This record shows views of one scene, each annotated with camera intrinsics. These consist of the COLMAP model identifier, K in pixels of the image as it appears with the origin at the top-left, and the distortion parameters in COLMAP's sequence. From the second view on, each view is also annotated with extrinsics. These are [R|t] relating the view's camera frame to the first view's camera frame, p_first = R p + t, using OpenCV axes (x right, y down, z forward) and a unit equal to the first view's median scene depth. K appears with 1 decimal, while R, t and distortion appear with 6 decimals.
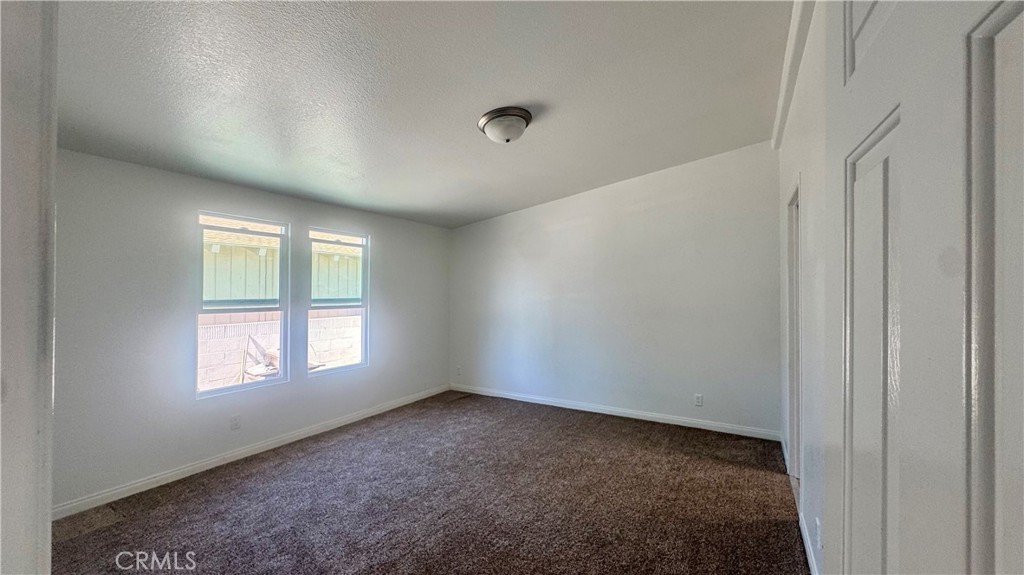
lens RADIAL K [[402.2, 0, 517.5], [0, 402.2, 286.1], [0, 0, 1]] dist [0.001342, 0.000024]
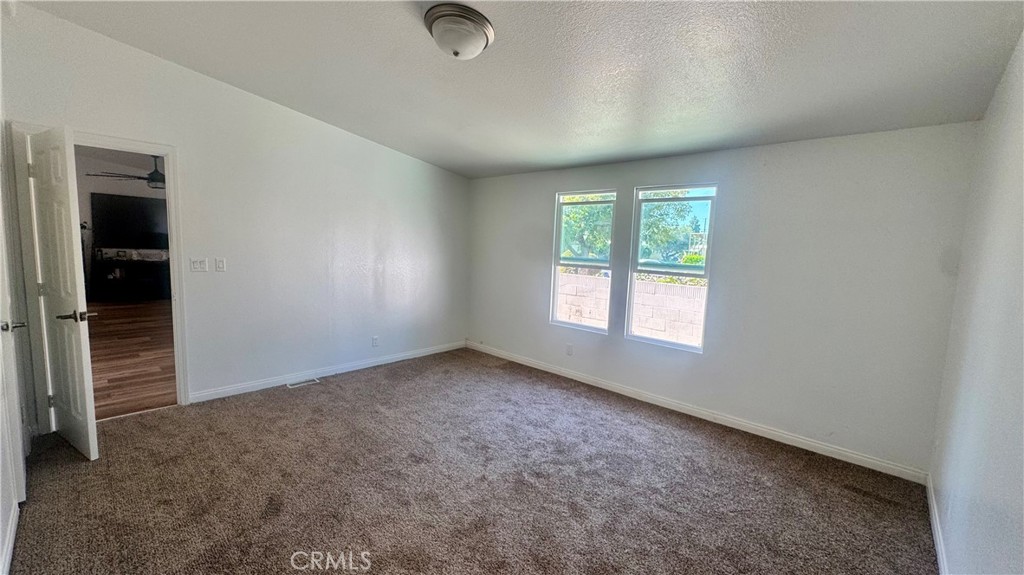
lens RADIAL K [[402.2, 0, 512.4], [0, 402.2, 289.1], [0, 0, 1]] dist [0.001342, 0.000024]
pose [[-0.212838, 0.085603, -0.973330, 0.552021], [-0.038166, 0.994666, 0.095825, 0.016667], [0.976342, 0.057544, -0.208436, 0.967852]]
